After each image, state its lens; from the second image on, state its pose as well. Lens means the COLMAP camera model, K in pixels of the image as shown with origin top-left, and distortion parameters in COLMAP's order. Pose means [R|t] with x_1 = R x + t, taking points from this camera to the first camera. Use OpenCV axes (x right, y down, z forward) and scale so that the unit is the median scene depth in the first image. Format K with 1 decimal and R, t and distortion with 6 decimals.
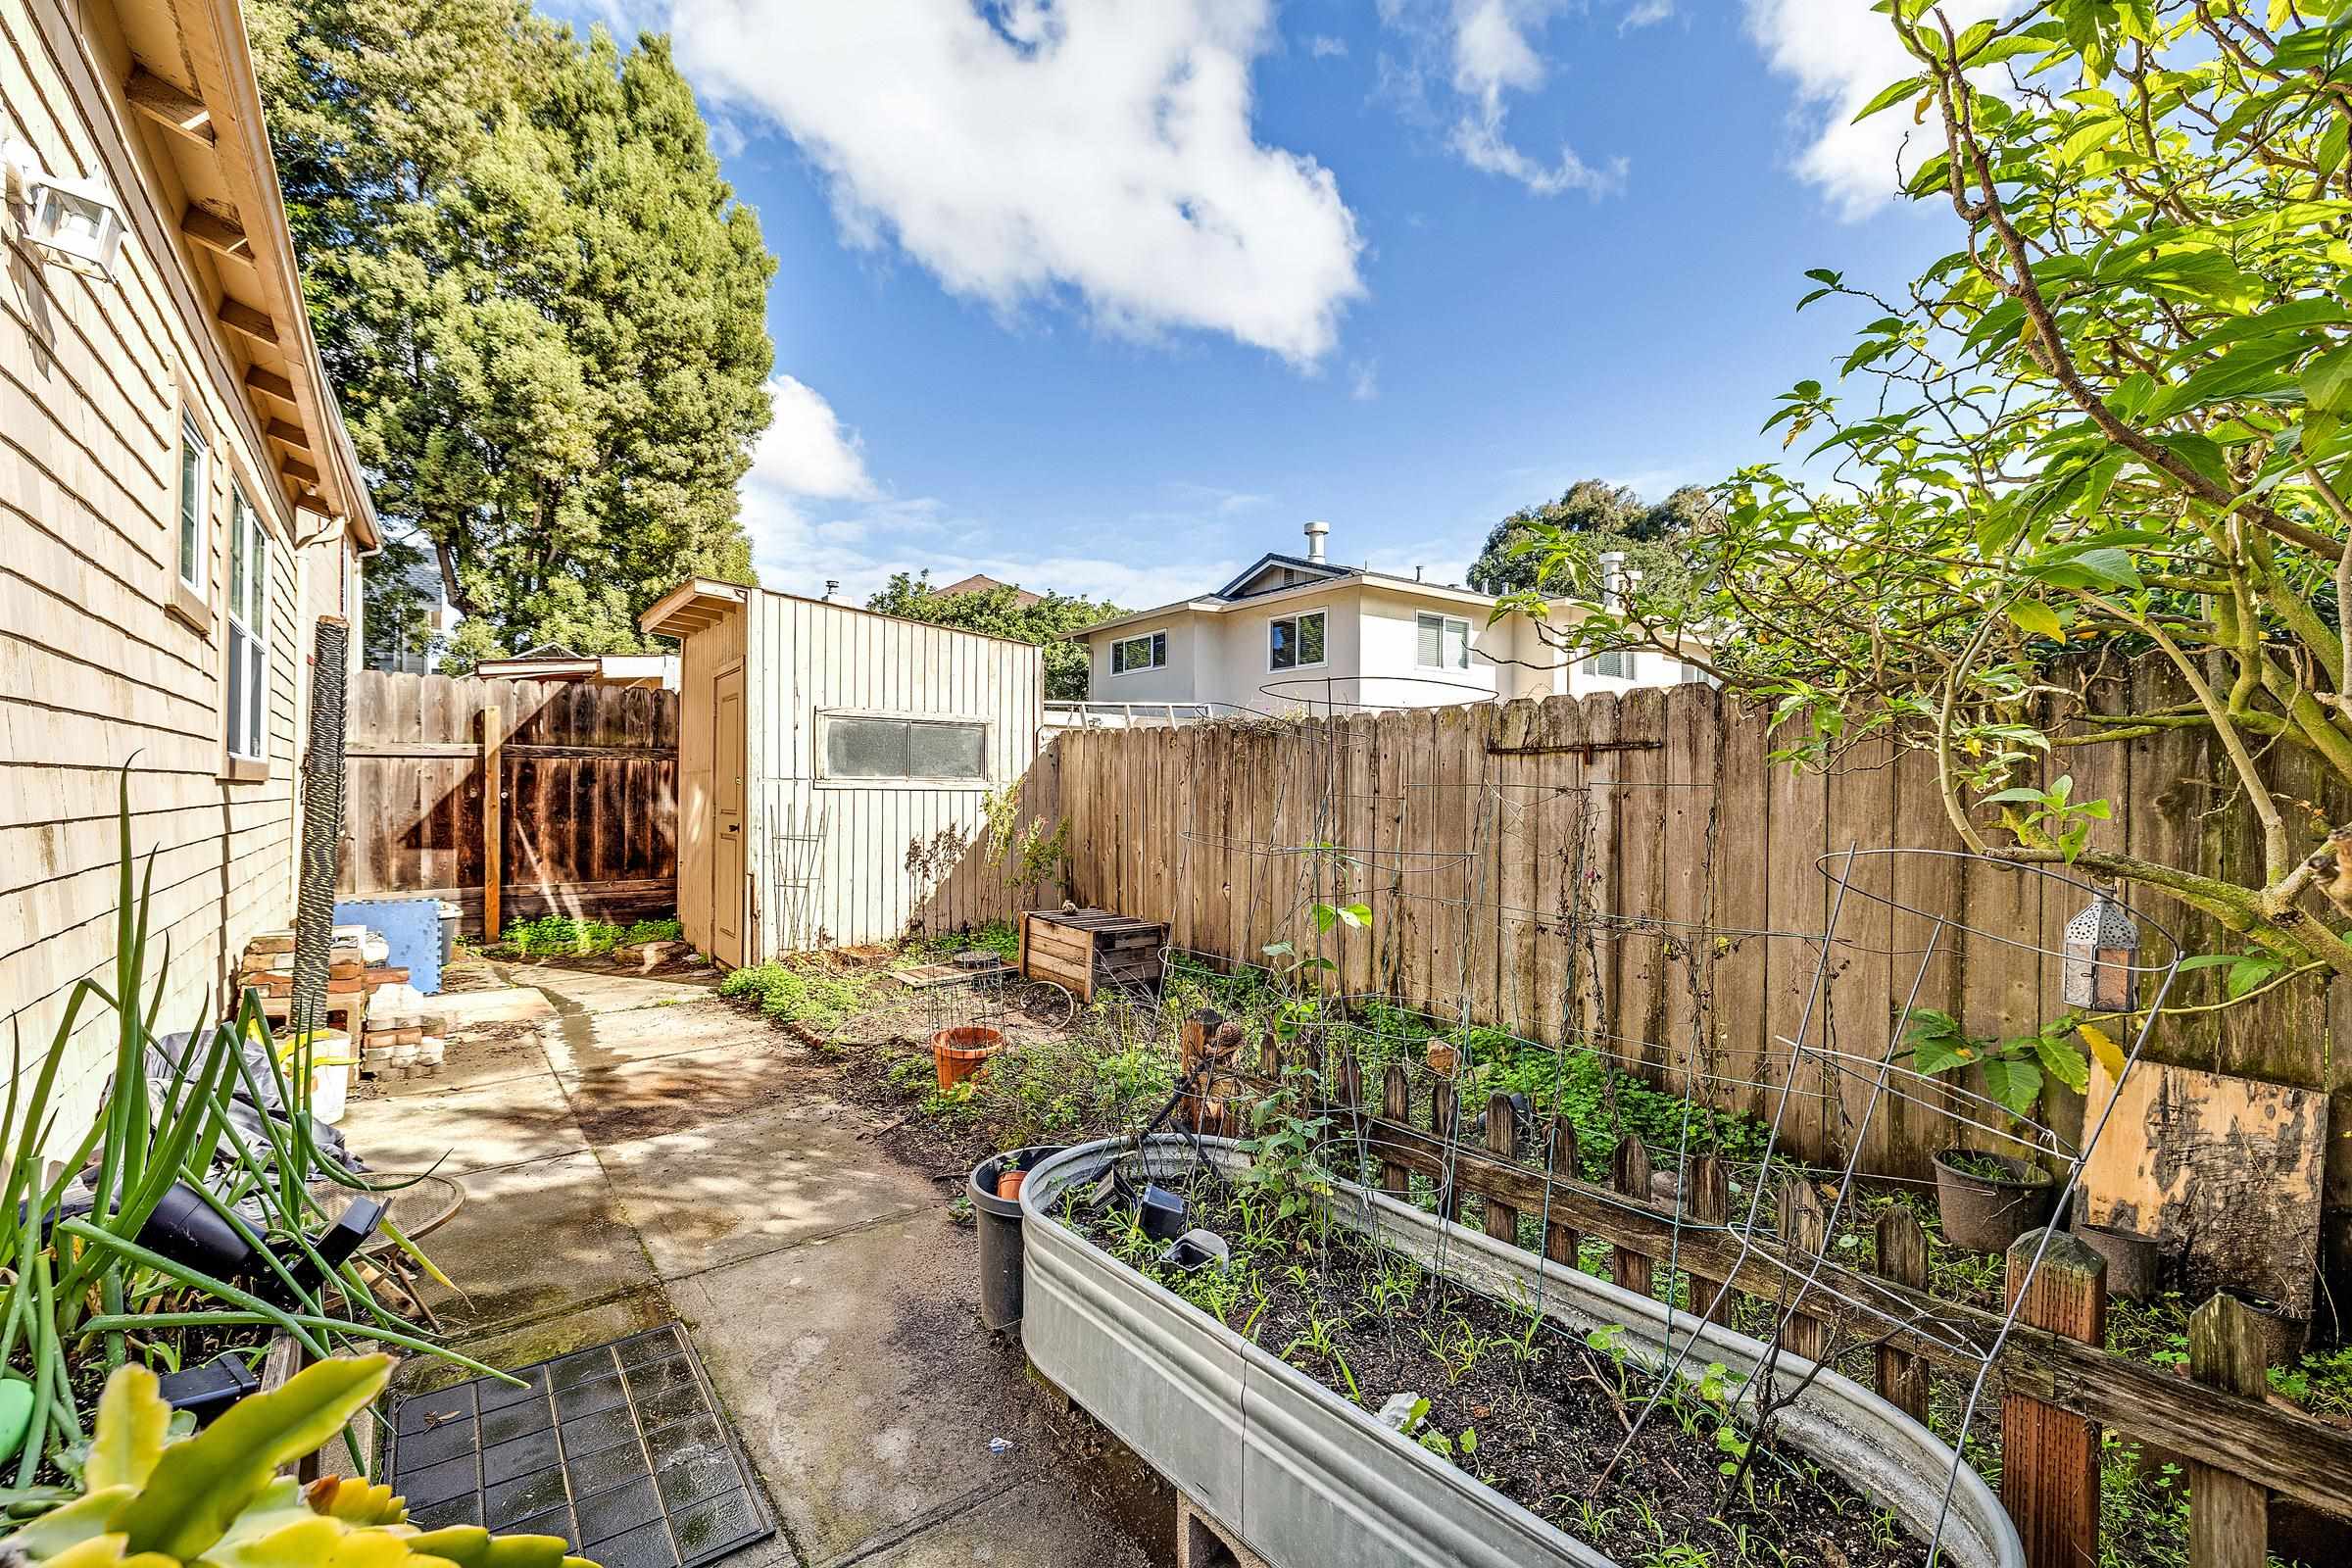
lens RADIAL K [[975.2, 0, 1185.8], [0, 975.2, 787.9], [0, 0, 1]] dist [-0.001069, -0.000690]
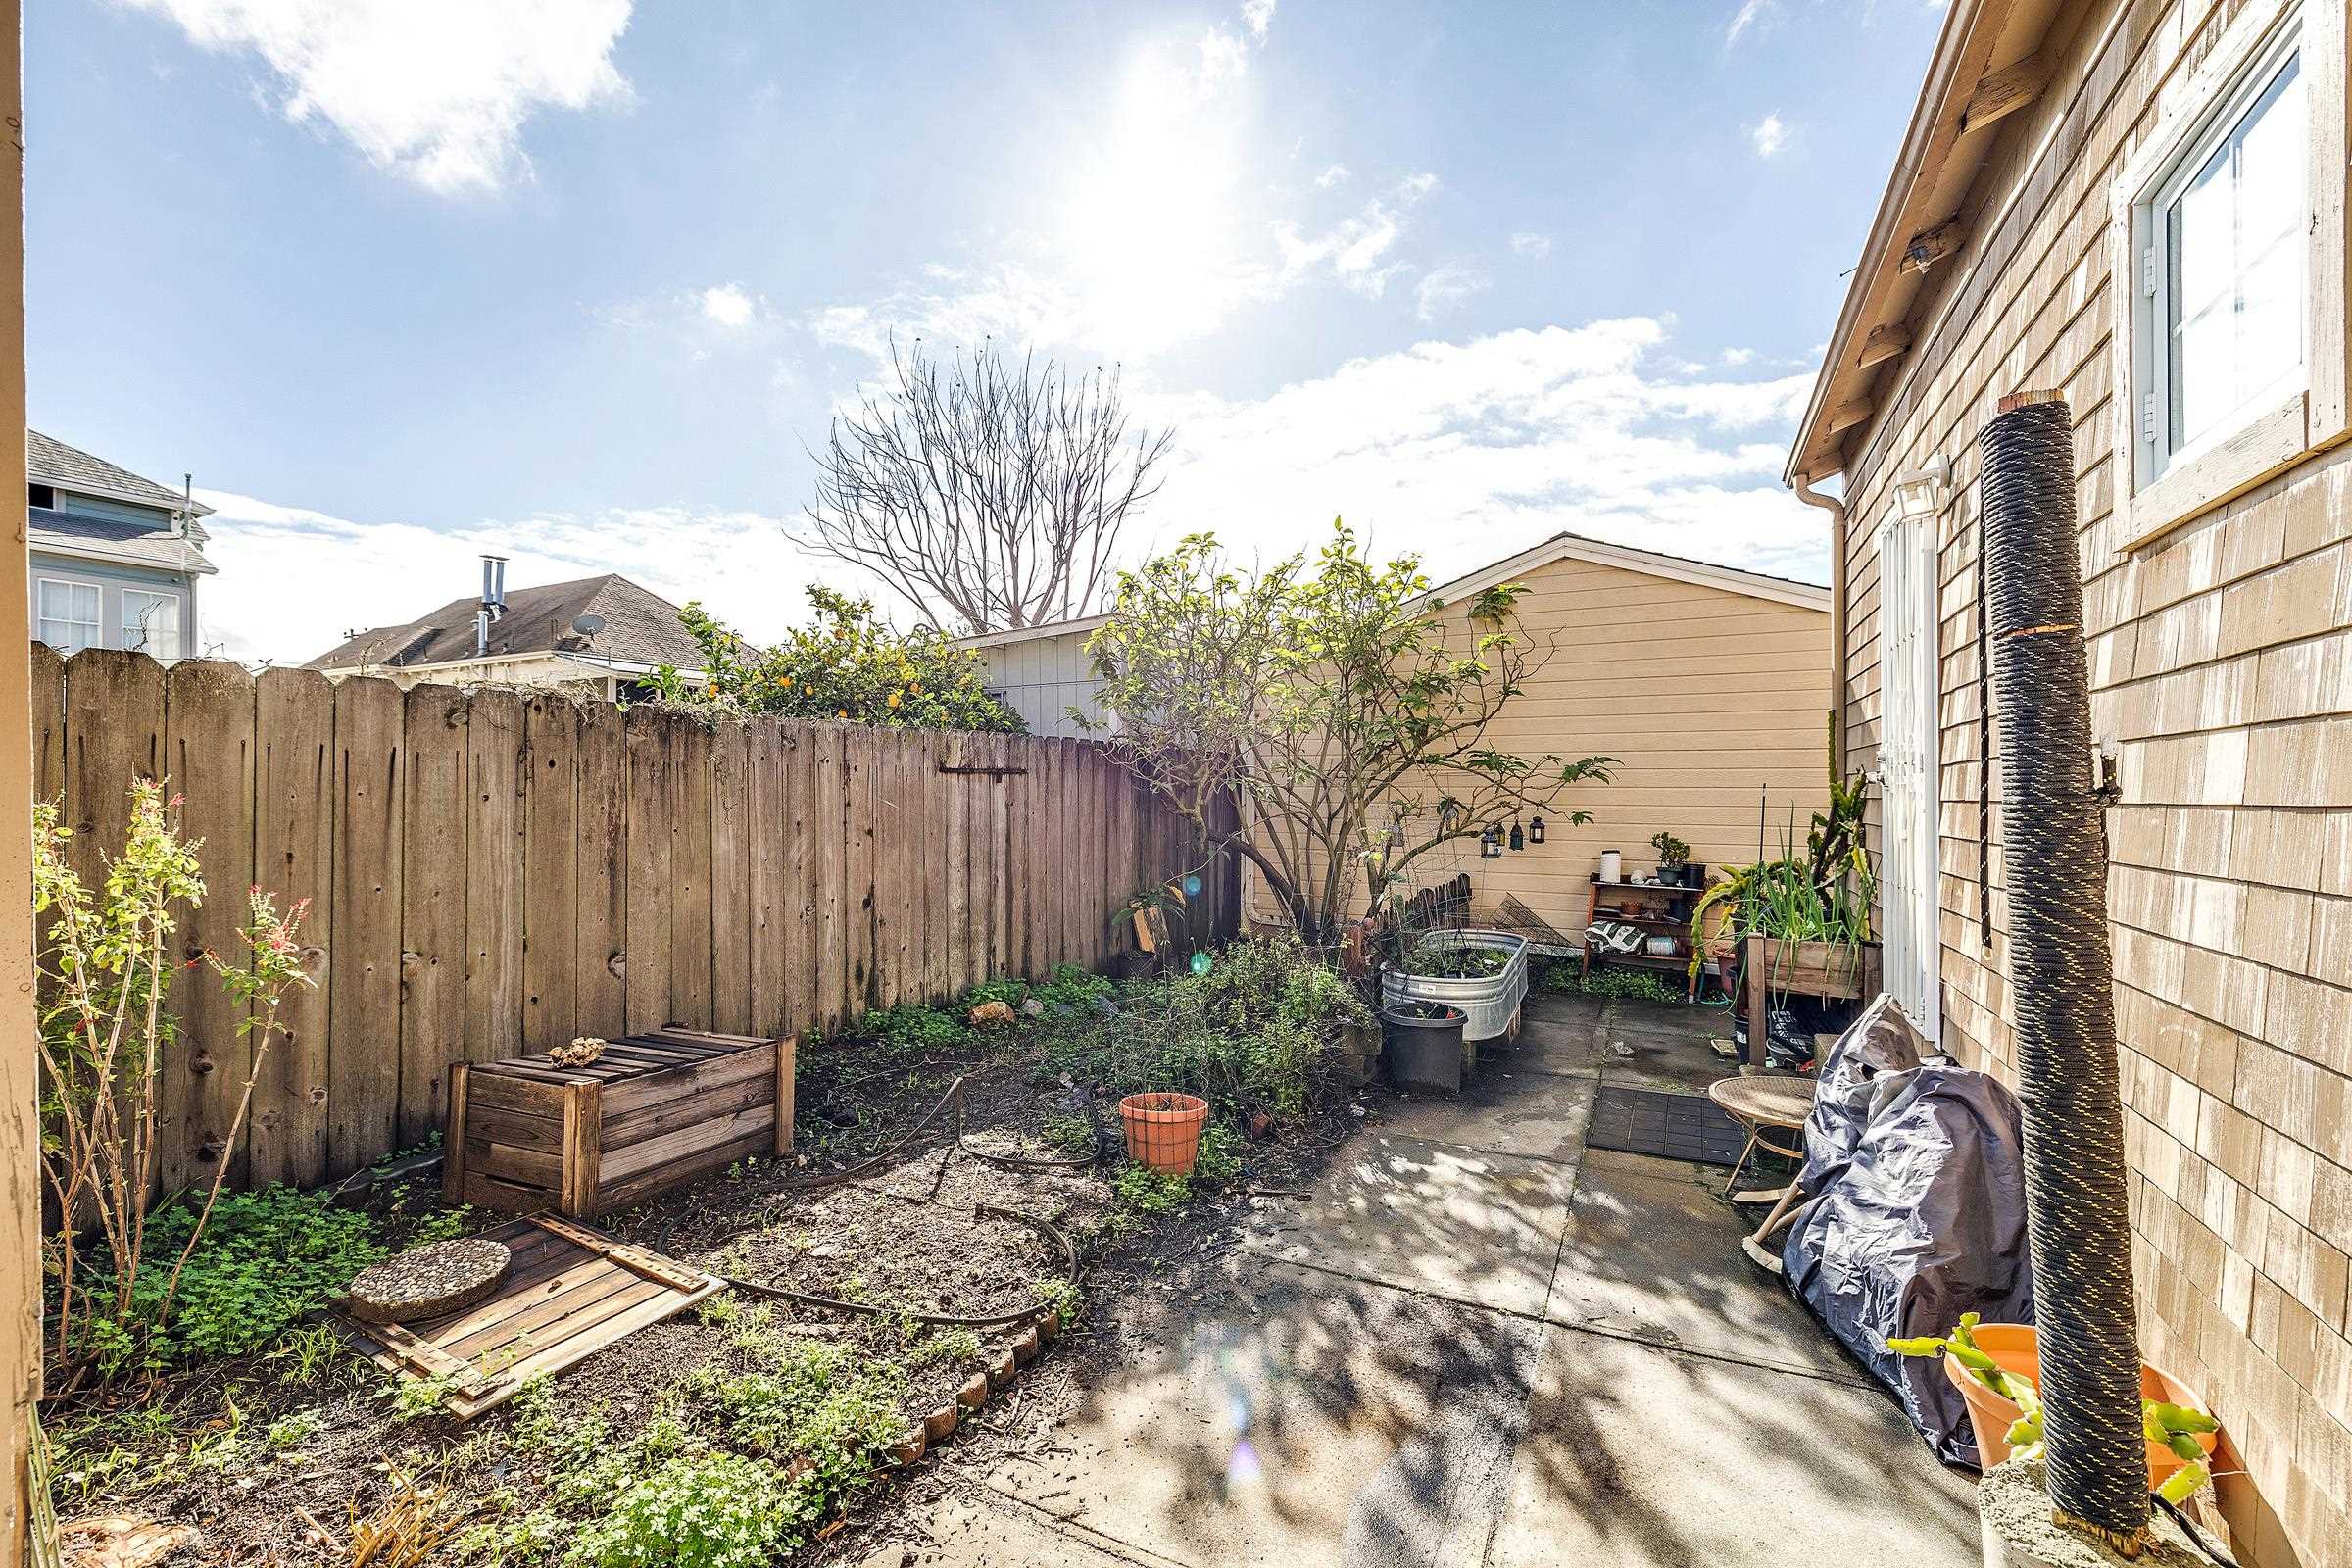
lens RADIAL K [[975.2, 0, 1185.8], [0, 975.2, 787.9], [0, 0, 1]] dist [-0.001069, -0.000690]
pose [[-0.423215, -0.003680, 0.906022, -1.000778], [-0.005043, 0.999986, 0.001706, -0.020062], [-0.906015, -0.003847, -0.423228, 1.342908]]
